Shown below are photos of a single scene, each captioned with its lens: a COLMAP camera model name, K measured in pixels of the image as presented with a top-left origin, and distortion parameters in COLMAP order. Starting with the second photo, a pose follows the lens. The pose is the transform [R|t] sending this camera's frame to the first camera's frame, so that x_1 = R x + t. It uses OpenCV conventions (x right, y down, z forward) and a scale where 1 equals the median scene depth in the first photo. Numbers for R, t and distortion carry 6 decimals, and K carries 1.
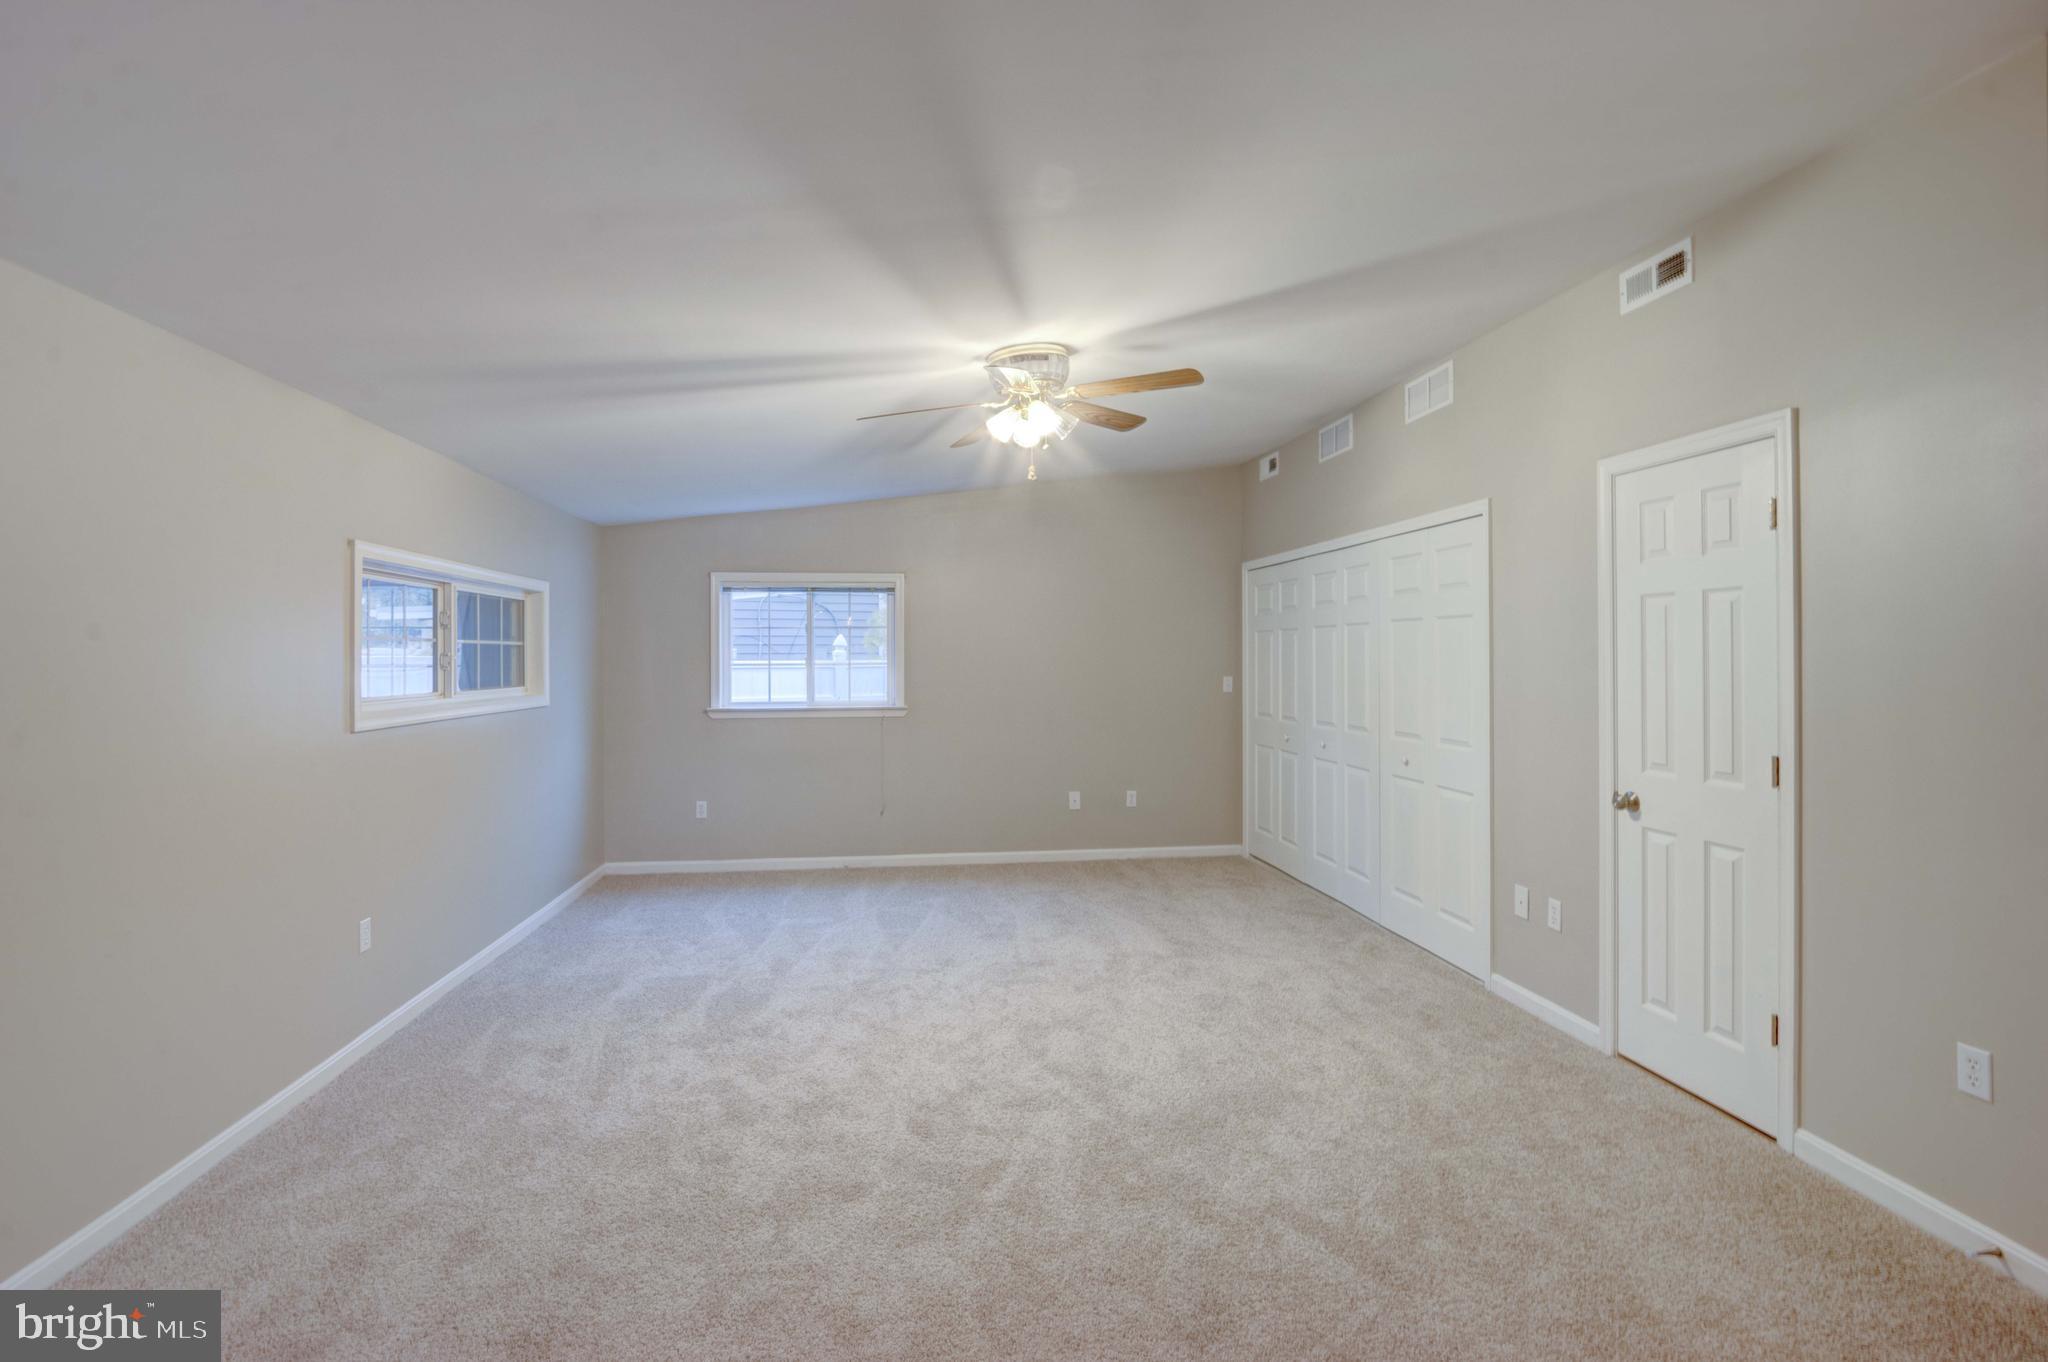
lens RADIAL K [[956.6, 0, 1010.0], [0, 956.6, 650.9], [0, 0, 1]] dist [-0.010801, -0.000393]
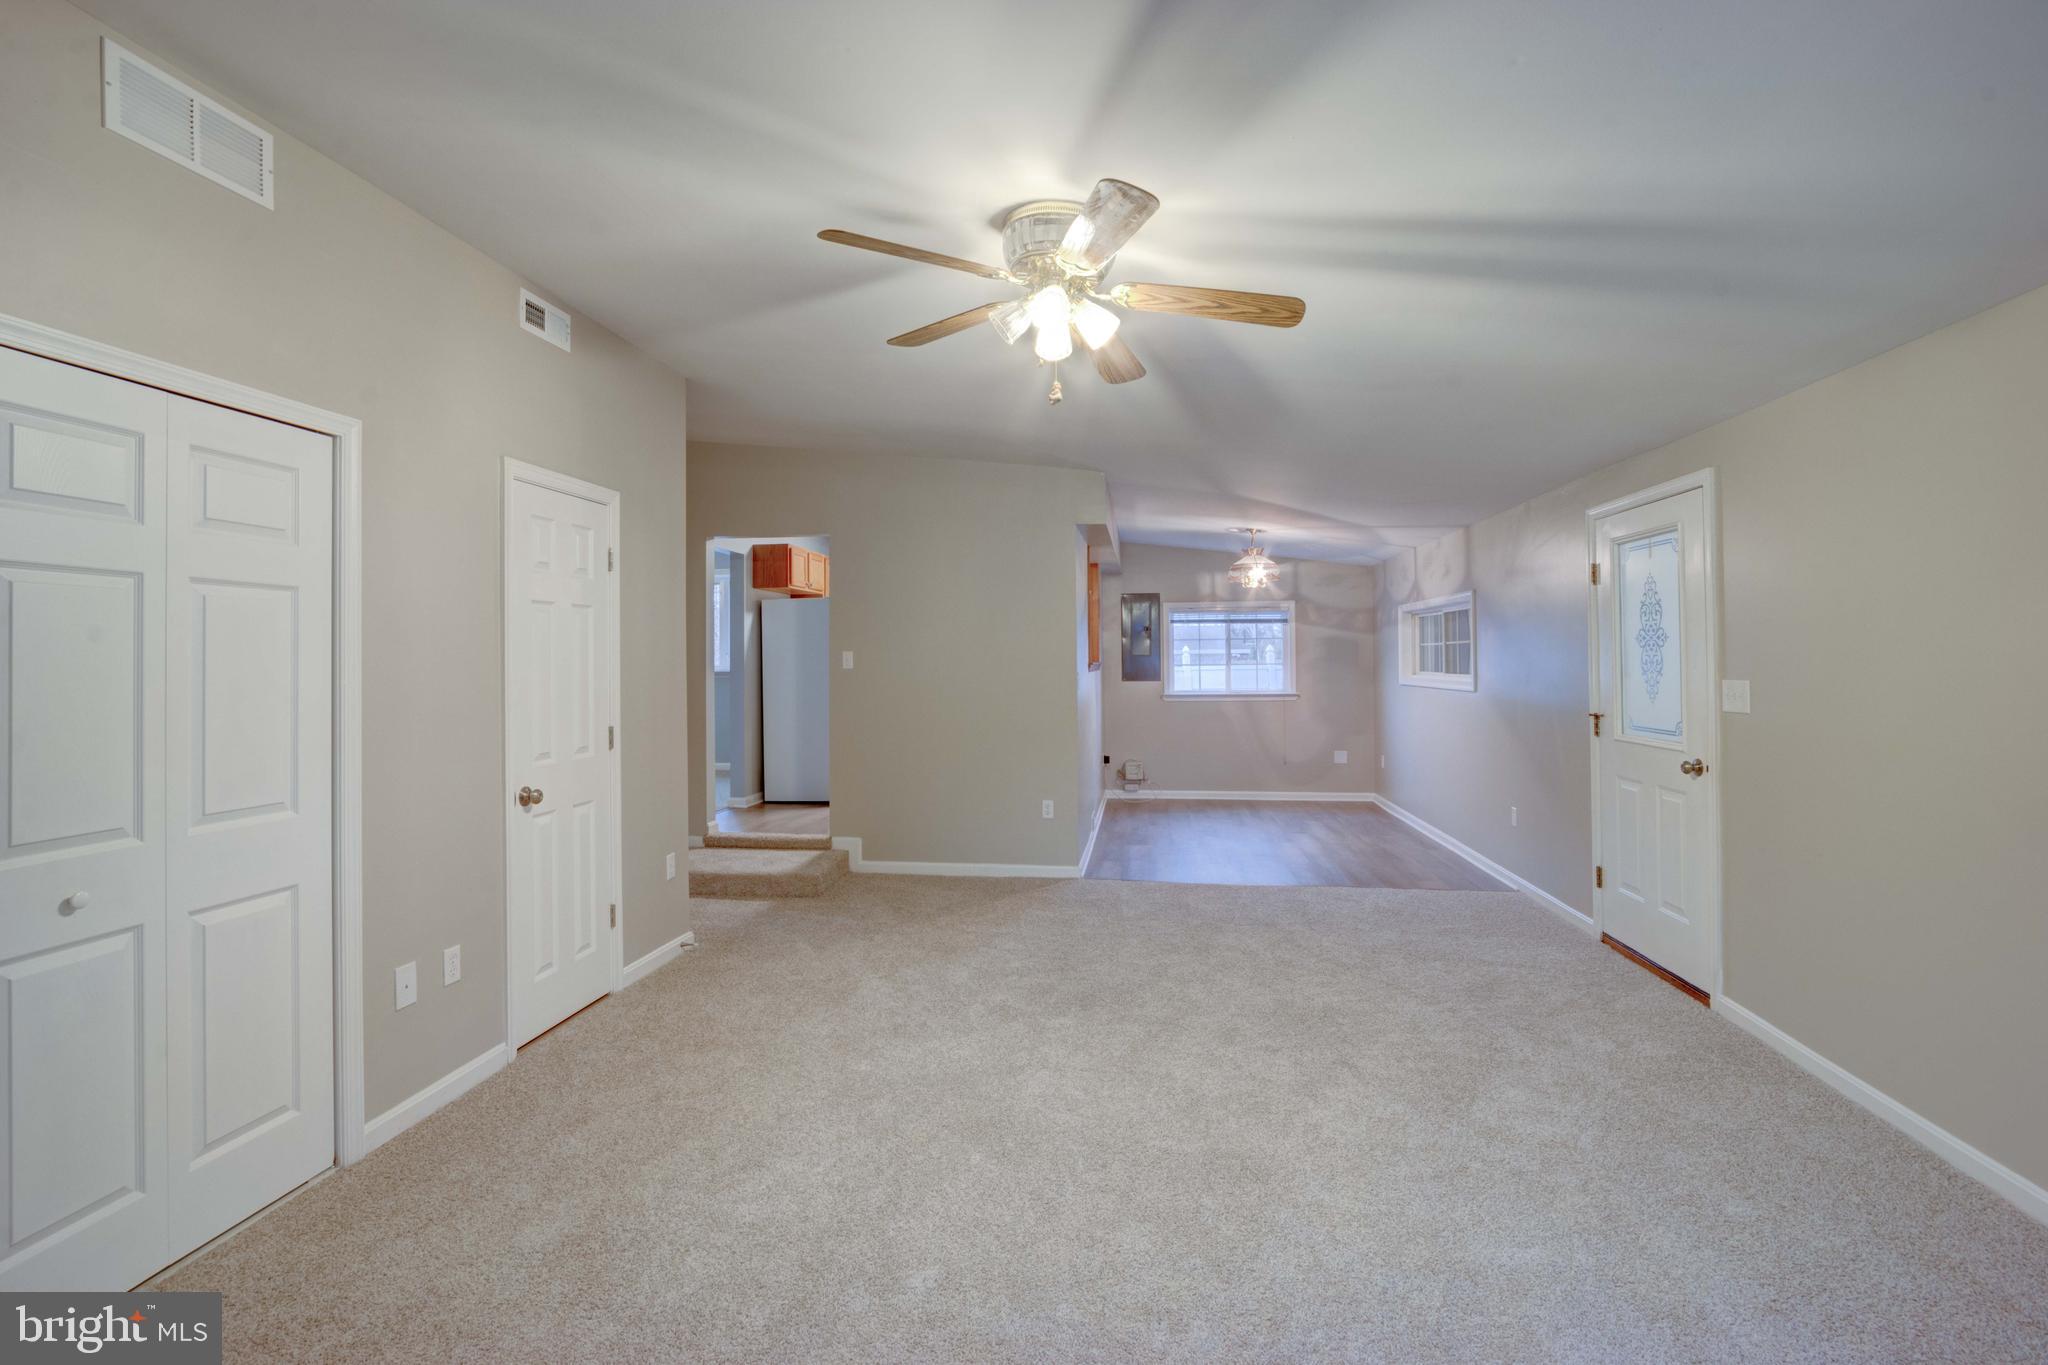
lens RADIAL K [[956.6, 0, 1010.0], [0, 956.6, 652.4], [0, 0, 1]] dist [-0.010801, -0.000393]
pose [[-0.963242, 0.009727, 0.268460, -0.093187], [0.005588, 0.999853, -0.016180, 0.012788], [-0.268578, -0.014085, -0.963155, 1.211400]]
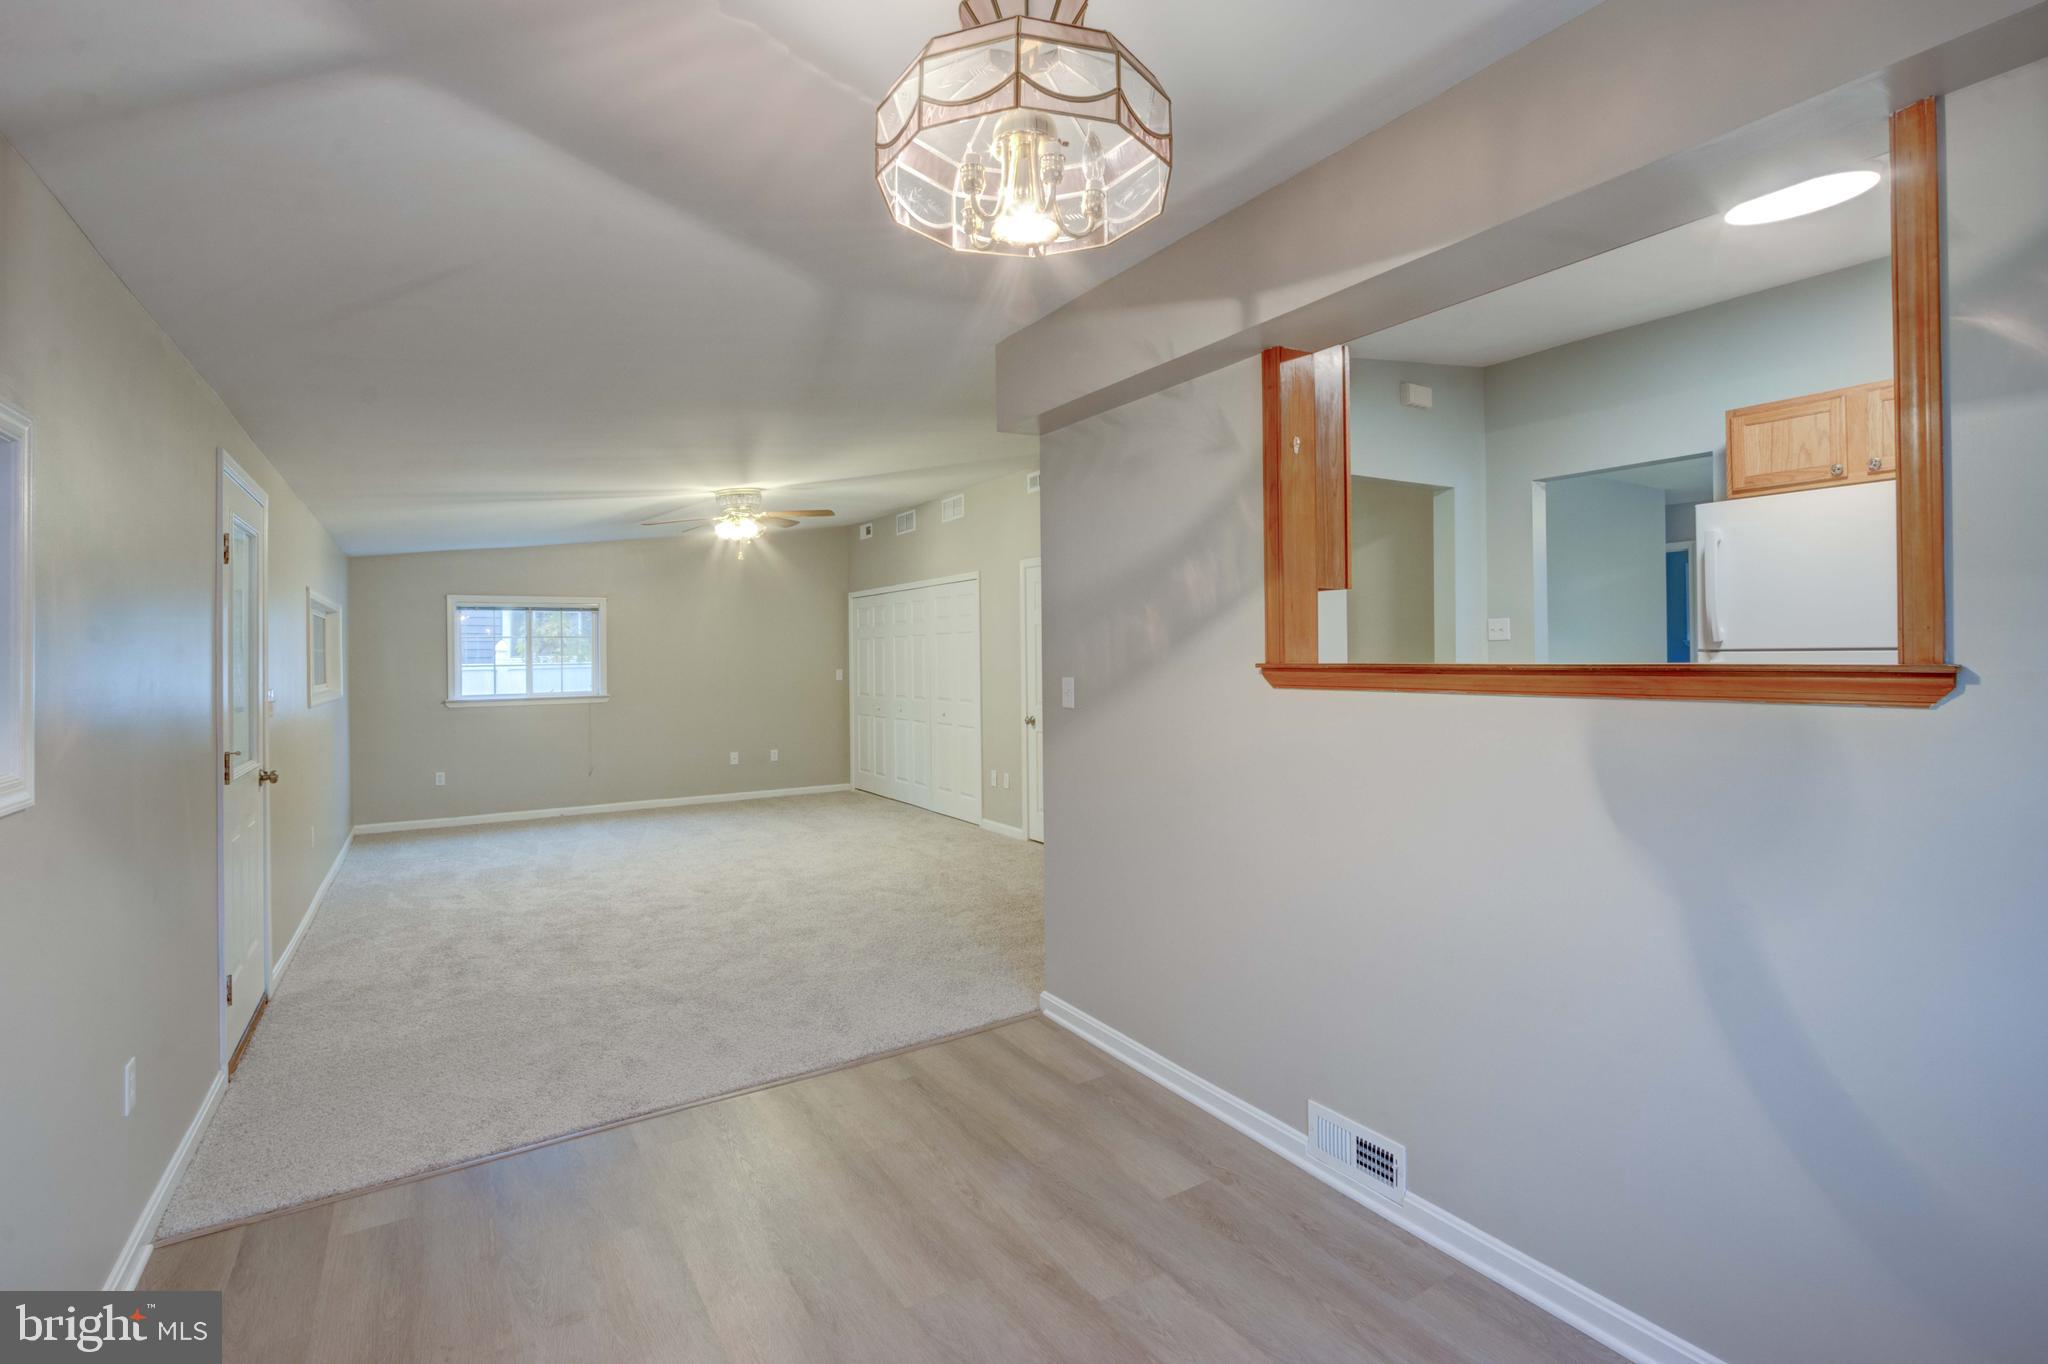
lens RADIAL K [[956.6, 0, 1010.0], [0, 956.6, 651.9], [0, 0, 1]] dist [-0.010801, -0.000393]
pose [[0.914944, -0.008578, 0.403489, -0.173936], [0.008595, 0.999961, 0.001768, -0.001056], [-0.403489, 0.001850, 0.914983, -0.625868]]
